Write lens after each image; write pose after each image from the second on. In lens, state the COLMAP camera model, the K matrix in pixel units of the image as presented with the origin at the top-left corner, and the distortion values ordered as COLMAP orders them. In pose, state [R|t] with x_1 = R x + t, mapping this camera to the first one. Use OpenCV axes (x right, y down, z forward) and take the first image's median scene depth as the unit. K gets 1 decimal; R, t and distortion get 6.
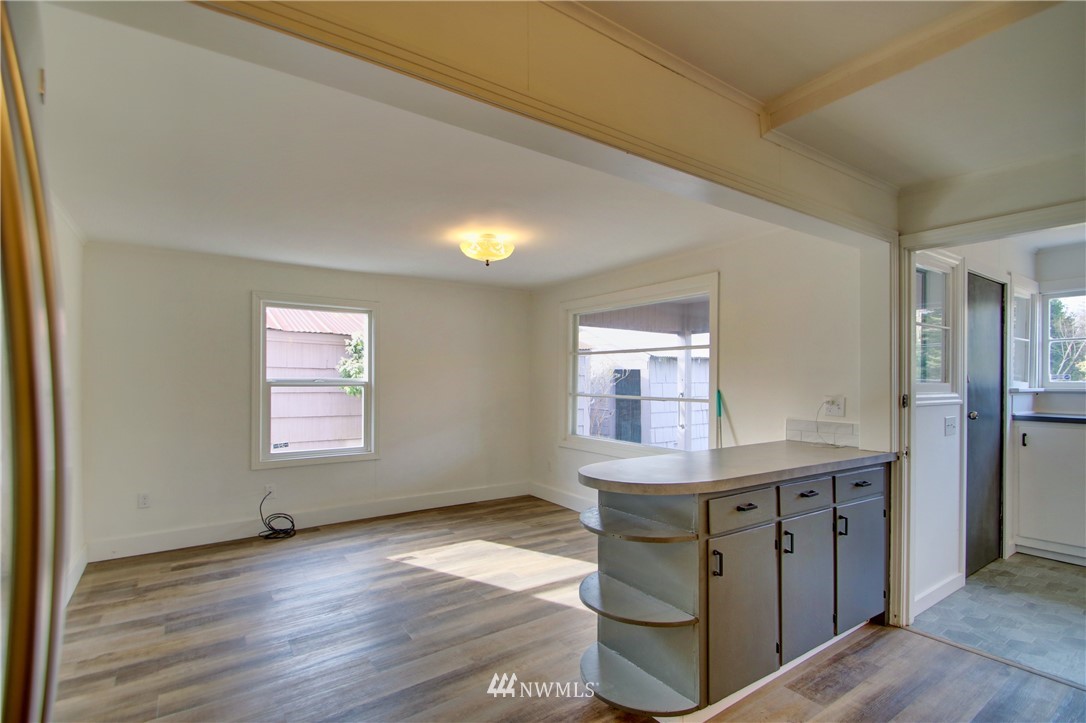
lens RADIAL K [[509.7, 0, 559.2], [0, 509.7, 376.8], [0, 0, 1]] dist [0.000906, -0.007121]
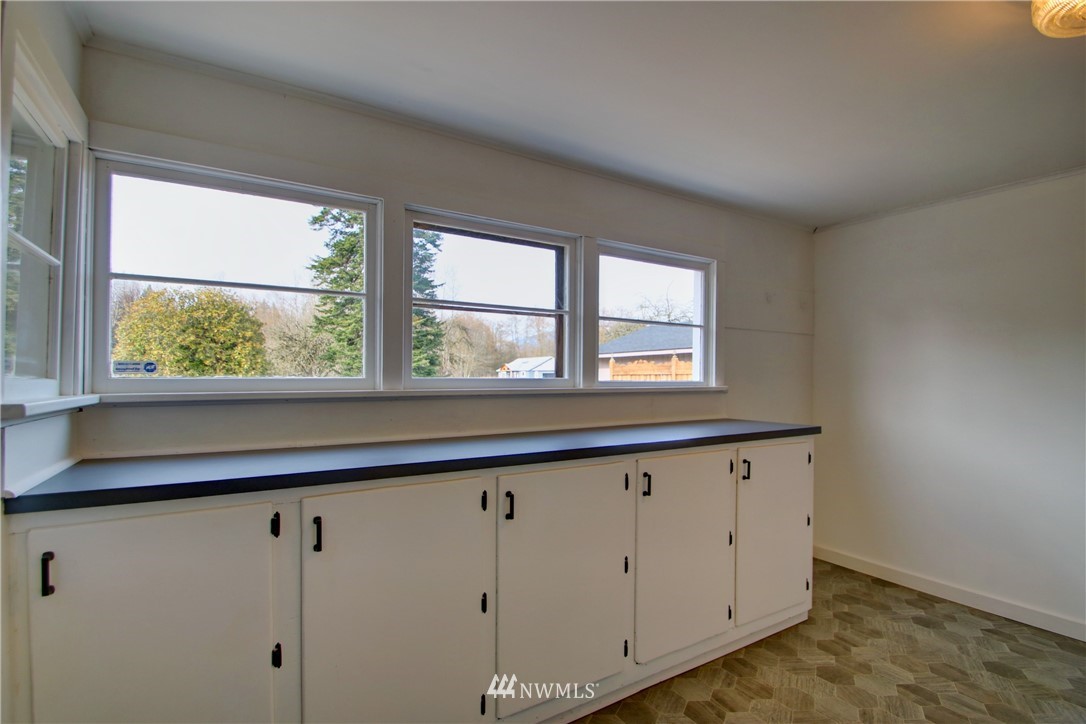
lens RADIAL K [[509.7, 0, 553.3], [0, 509.7, 378.5], [0, 0, 1]] dist [0.000906, -0.007121]
pose [[0.039835, -0.002570, 0.999203, 0.582417], [-0.006683, 0.999974, 0.002839, 0.006039], [-0.999184, -0.006790, 0.039816, 0.637045]]
